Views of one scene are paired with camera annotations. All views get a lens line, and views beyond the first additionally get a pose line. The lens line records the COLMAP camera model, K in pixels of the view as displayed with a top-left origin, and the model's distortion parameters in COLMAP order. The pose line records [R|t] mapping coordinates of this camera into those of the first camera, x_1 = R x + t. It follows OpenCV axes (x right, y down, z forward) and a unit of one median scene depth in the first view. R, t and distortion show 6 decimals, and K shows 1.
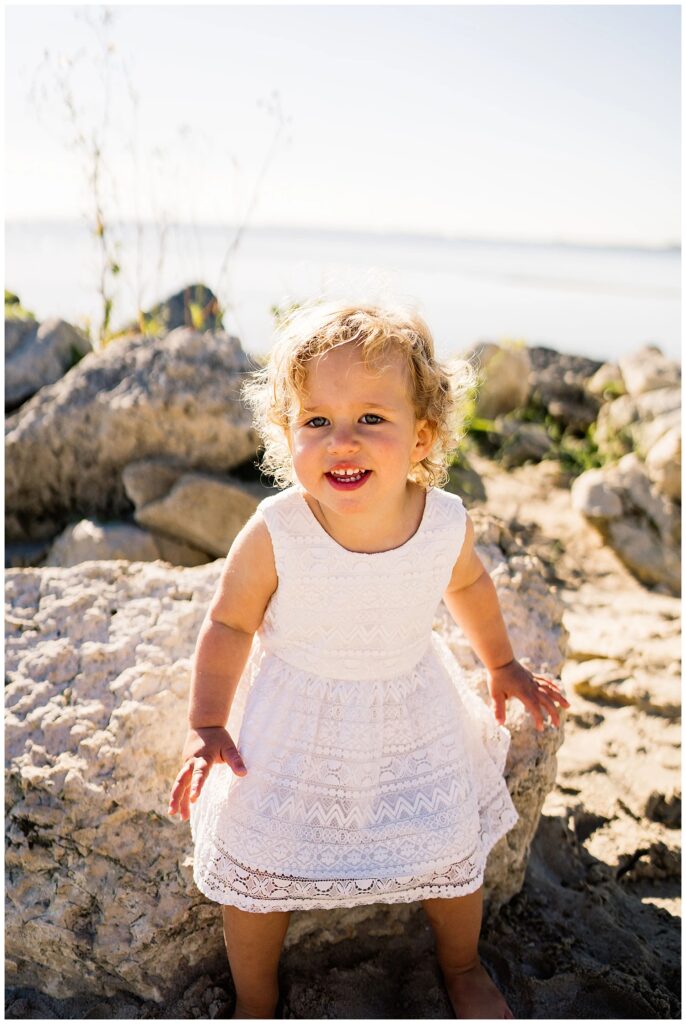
lens RADIAL K [[986.7, 0, 330.7], [0, 986.7, 505.9], [0, 0, 1]] dist [-0.105093, 0.133115]
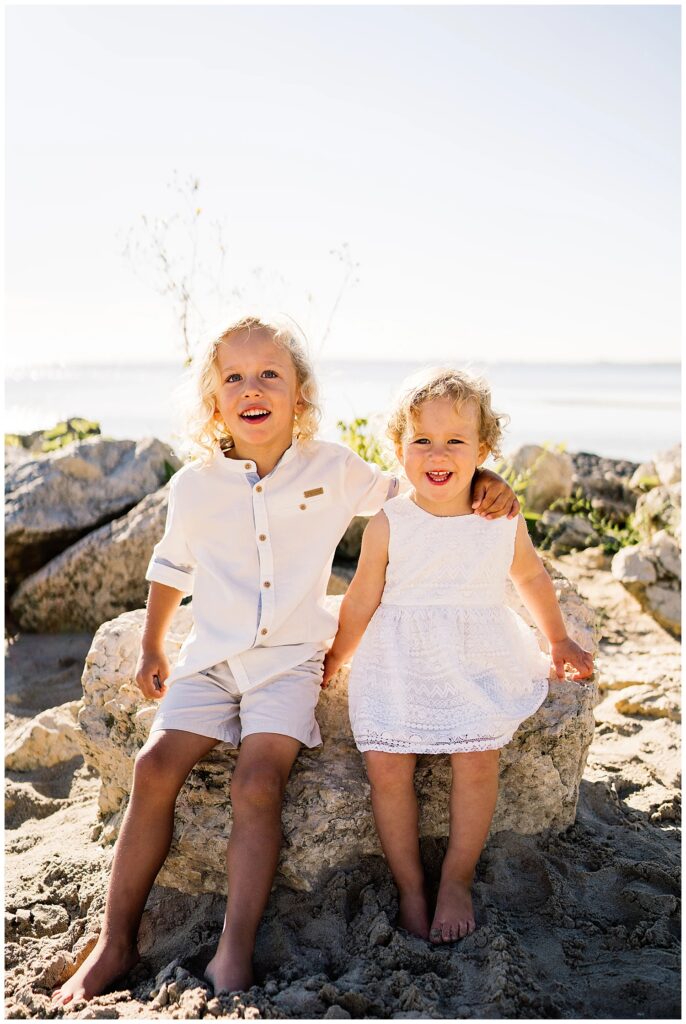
lens RADIAL K [[990.0, 0, 321.1], [0, 990.0, 483.4], [0, 0, 1]] dist [-0.023071, -0.017362]
pose [[0.997776, -0.032483, -0.058209, -0.040593], [0.023280, 0.988056, -0.152325, 0.104441], [0.062462, 0.150631, 0.986615, -0.310441]]
